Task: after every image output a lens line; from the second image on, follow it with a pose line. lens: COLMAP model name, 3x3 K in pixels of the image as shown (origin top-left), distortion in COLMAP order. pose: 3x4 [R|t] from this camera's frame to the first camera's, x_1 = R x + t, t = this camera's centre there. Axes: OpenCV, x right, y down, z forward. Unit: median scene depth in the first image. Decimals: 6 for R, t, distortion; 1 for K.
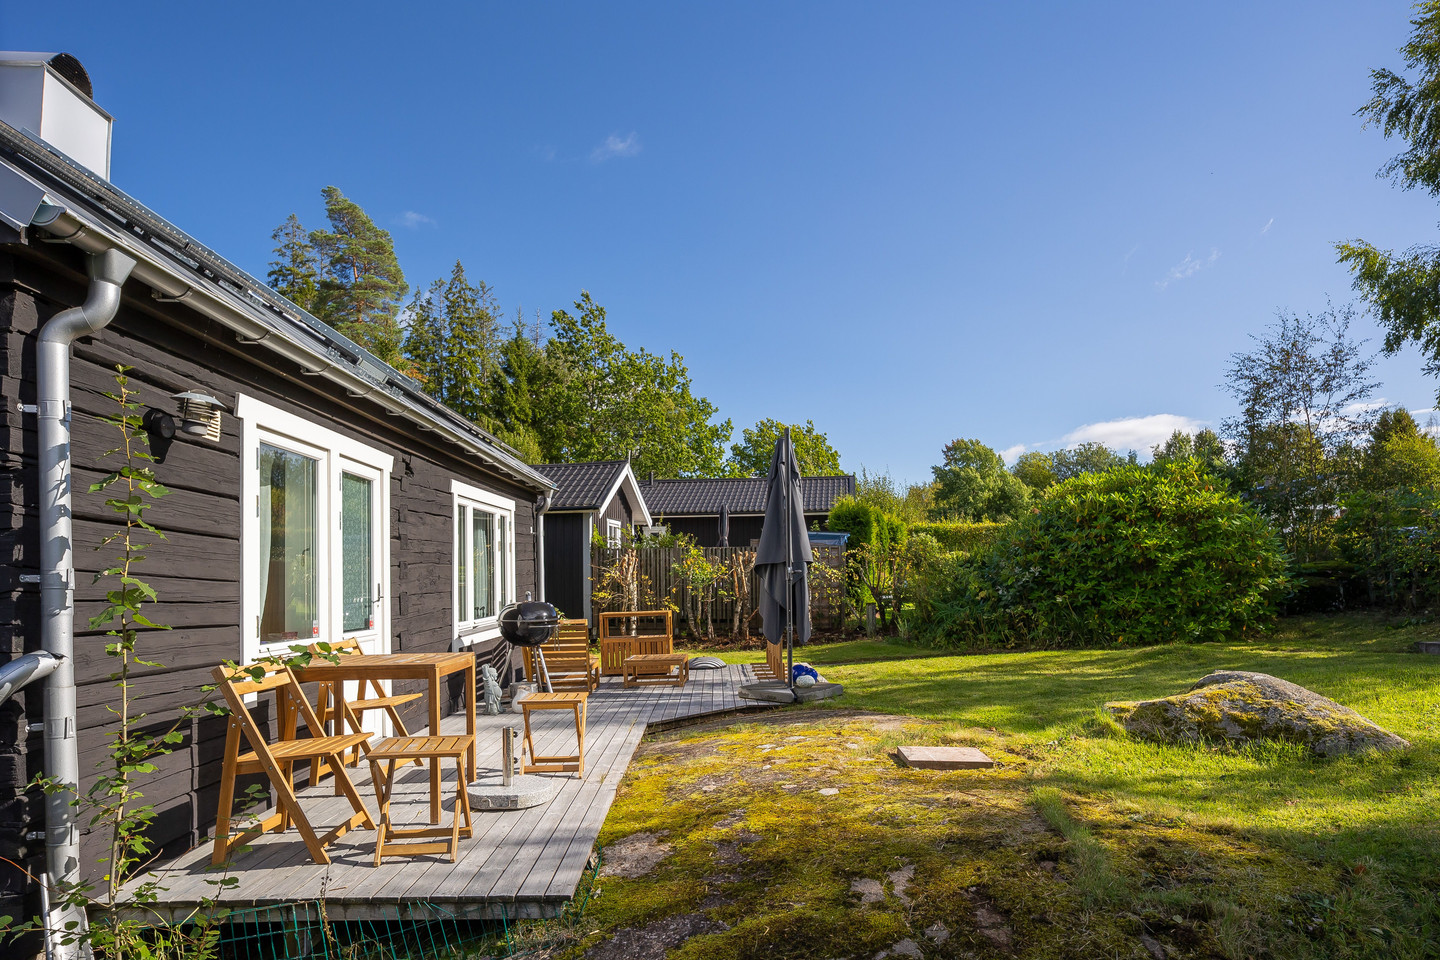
lens RADIAL K [[812.1, 0, 717.4], [0, 812.1, 569.9], [0, 0, 1]] dist [-0.057072, 0.000201]
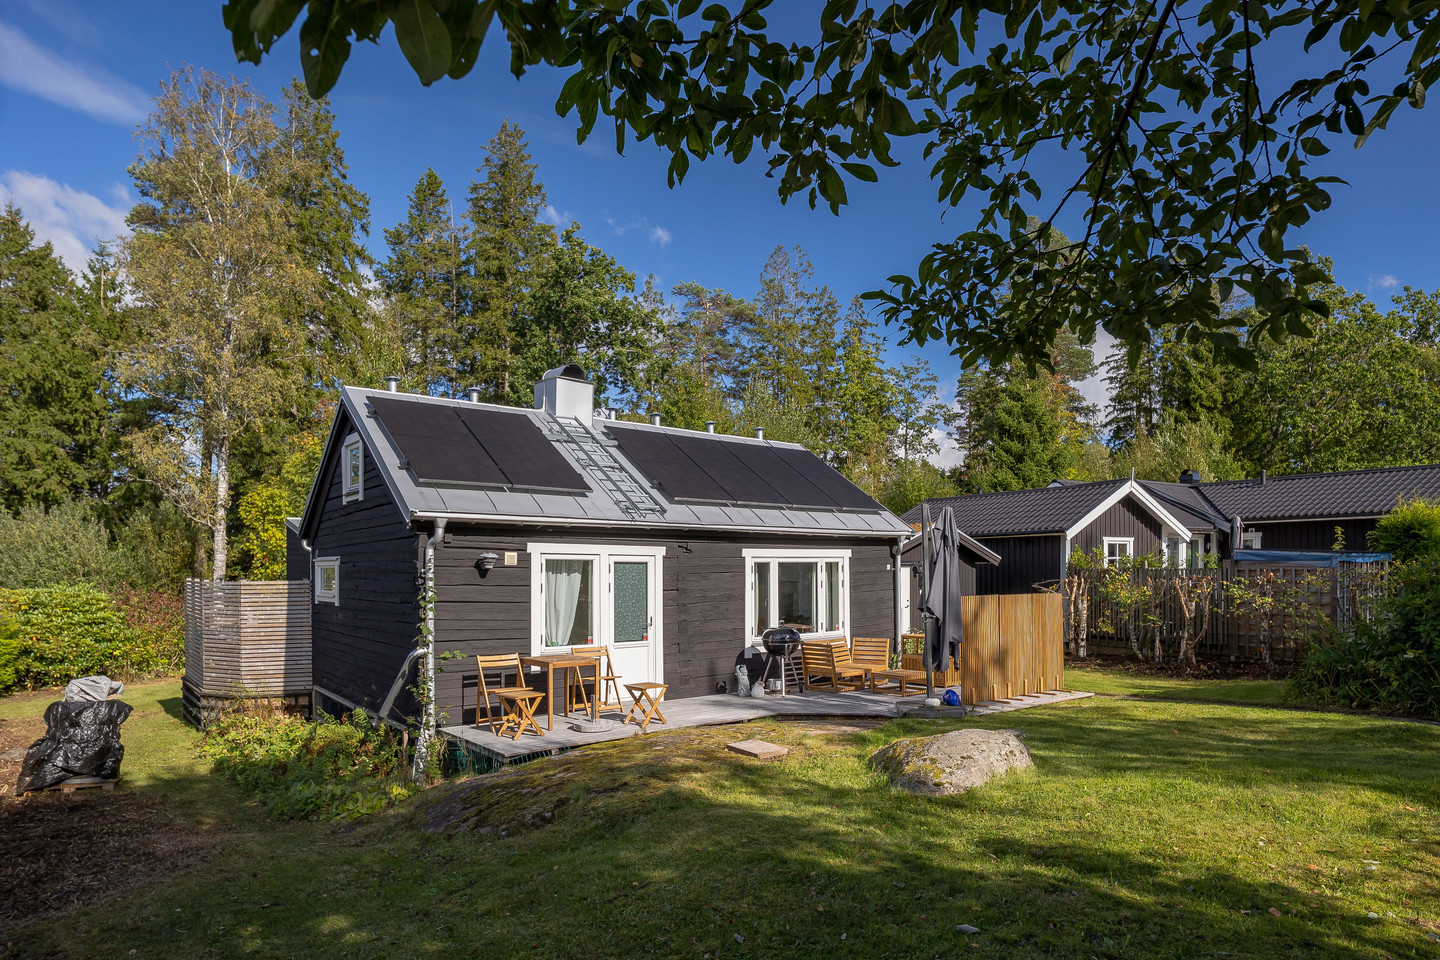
lens RADIAL K [[812.1, 0, 717.4], [0, 812.1, 569.9], [0, 0, 1]] dist [-0.057072, 0.000201]
pose [[0.623690, 0.002057, -0.781669, 0.870163], [0.006634, 0.999947, 0.007925, -0.081323], [0.781644, -0.010128, 0.623643, -0.040620]]
